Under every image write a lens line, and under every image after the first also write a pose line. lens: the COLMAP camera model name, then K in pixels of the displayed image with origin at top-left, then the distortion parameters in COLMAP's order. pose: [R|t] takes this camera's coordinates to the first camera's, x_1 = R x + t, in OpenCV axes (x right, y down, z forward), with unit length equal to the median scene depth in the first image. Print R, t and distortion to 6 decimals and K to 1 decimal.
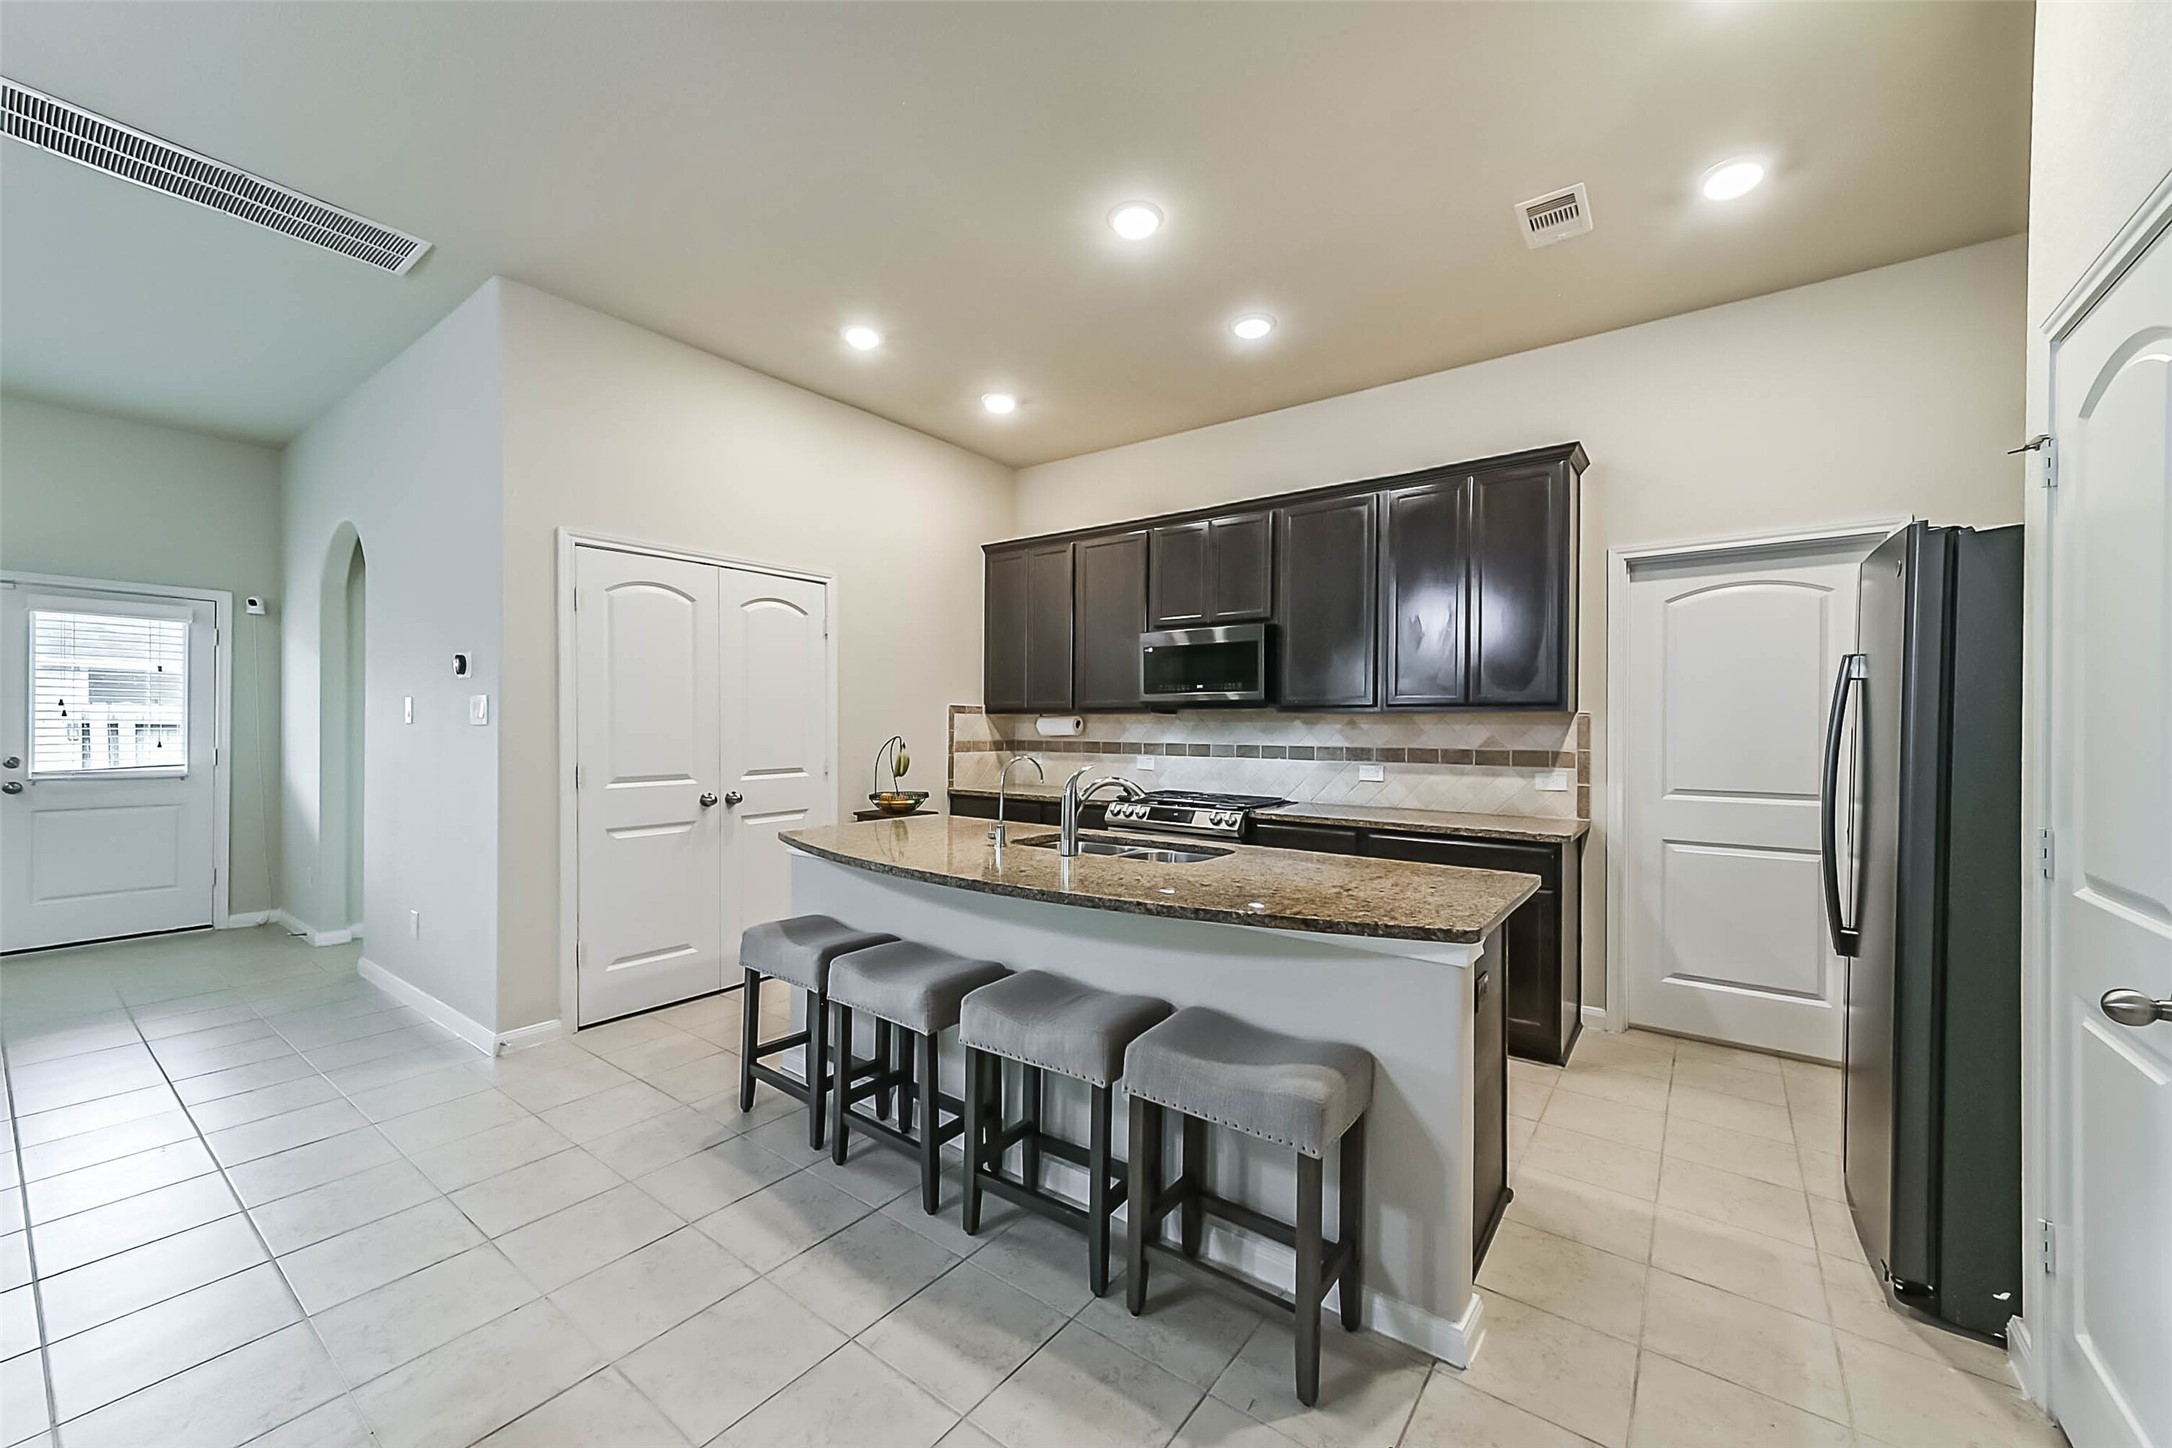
lens RADIAL K [[837.5, 0, 1090.3], [0, 837.5, 724.5], [0, 0, 1]] dist [0.014541, -0.000264]
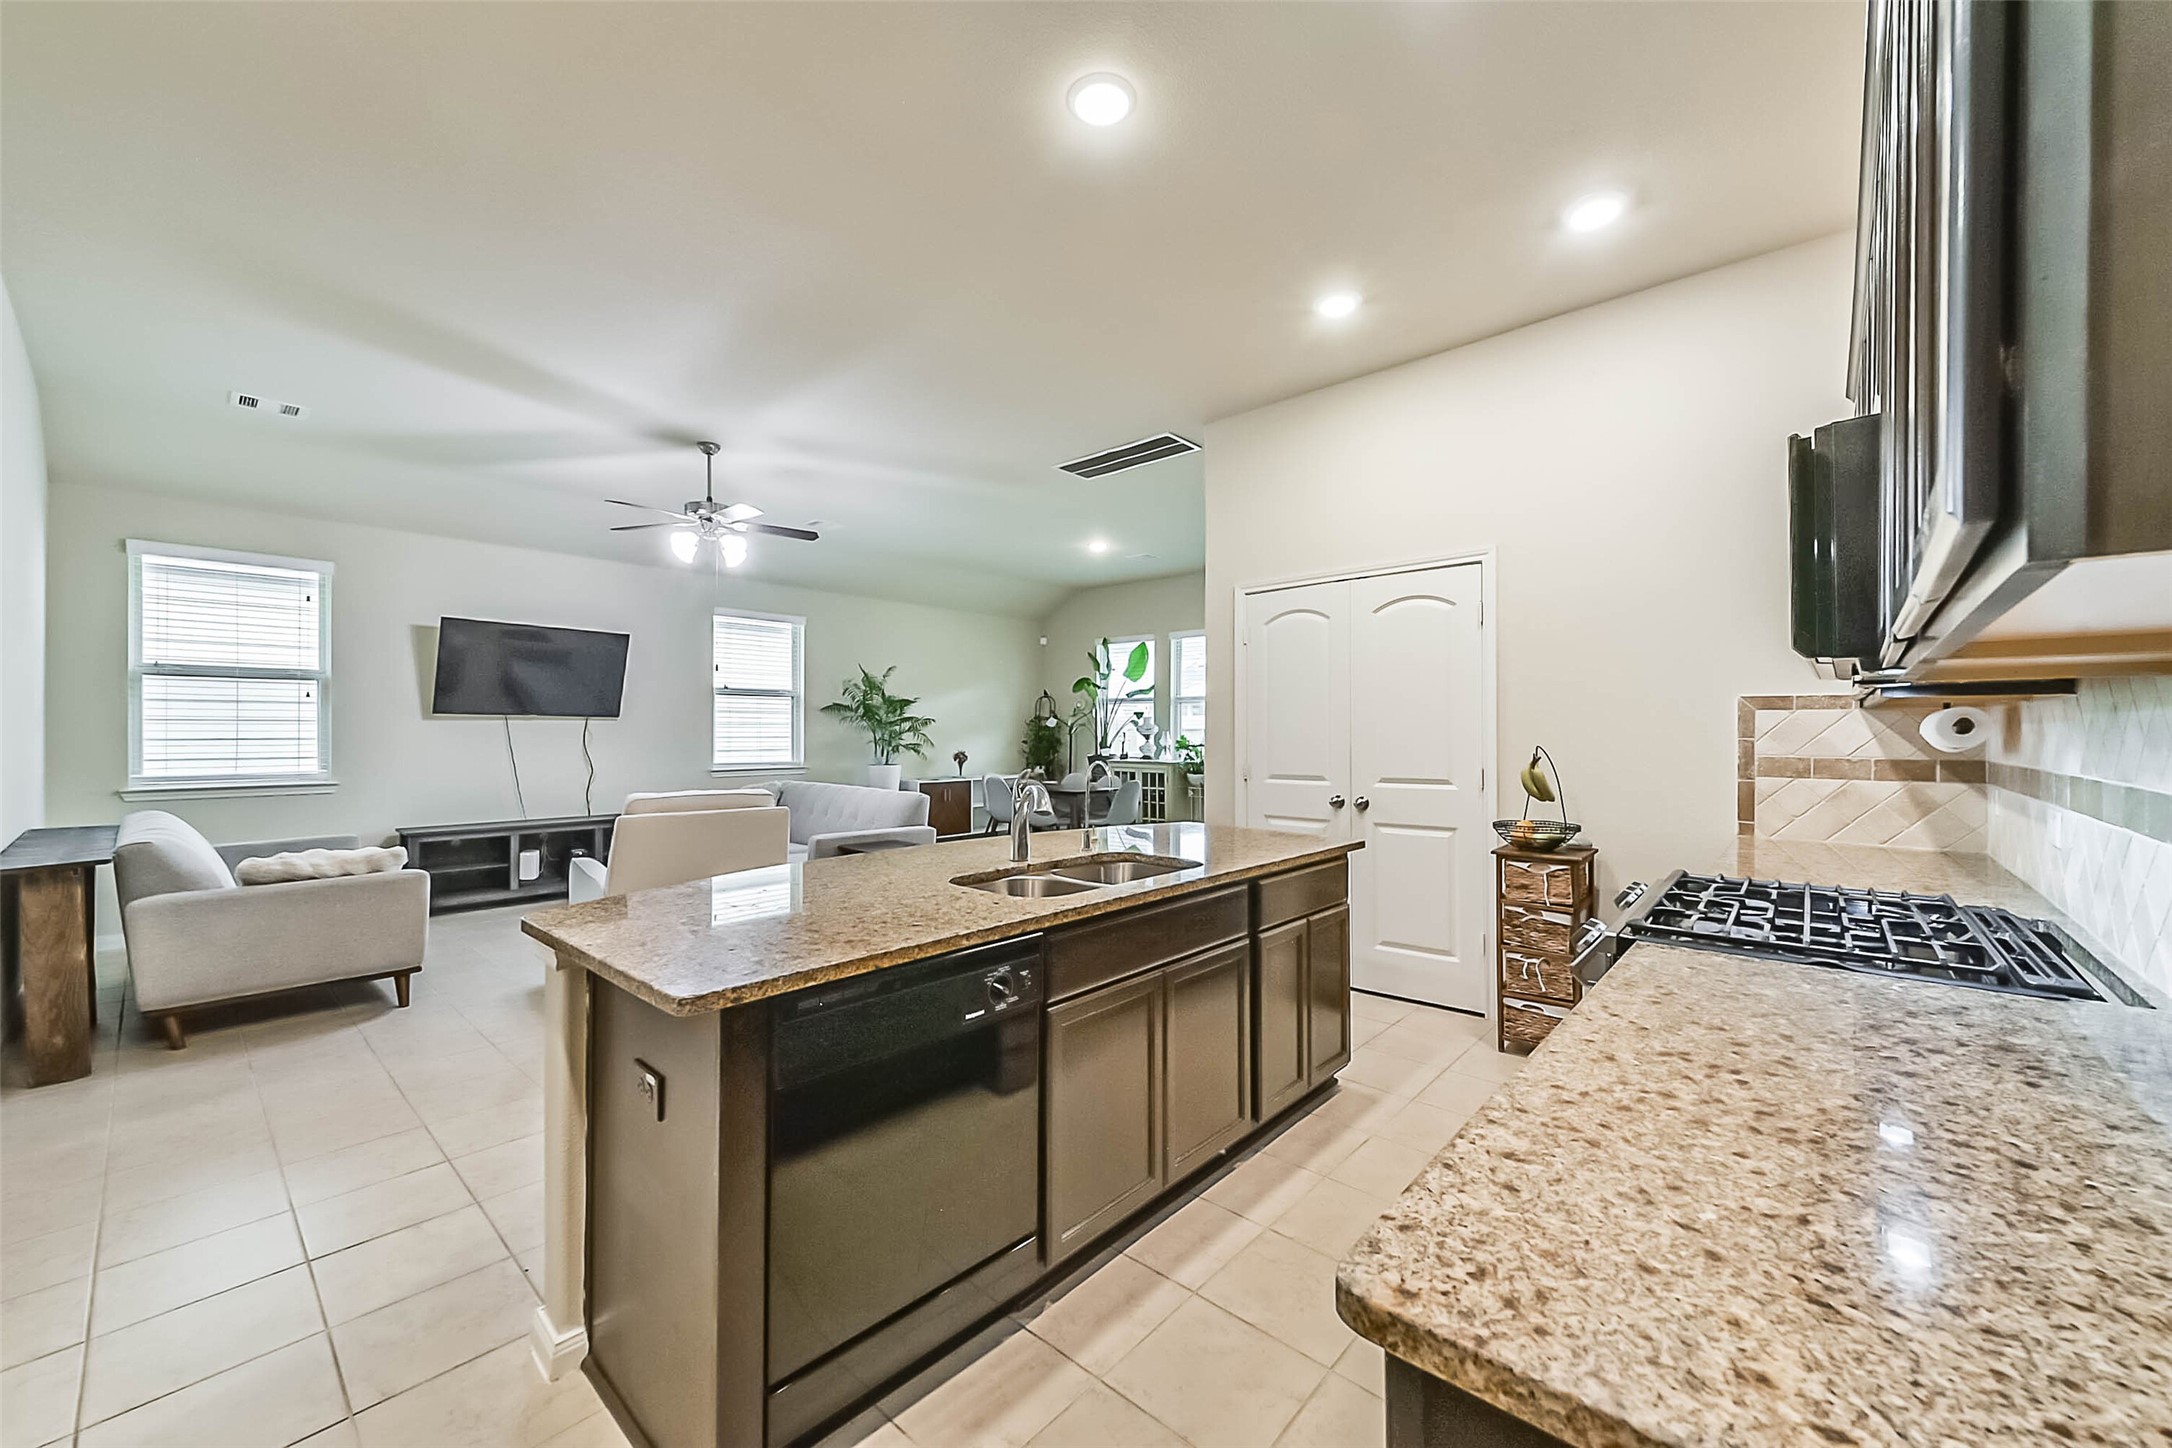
lens RADIAL K [[837.5, 0, 1083.6], [0, 837.5, 731.6], [0, 0, 1]] dist [0.014541, -0.000264]
pose [[-0.100720, -0.003674, -0.994908, 0.547941], [0.001970, 0.999990, -0.003893, 0.003330], [0.994913, -0.002352, -0.100712, 0.676684]]
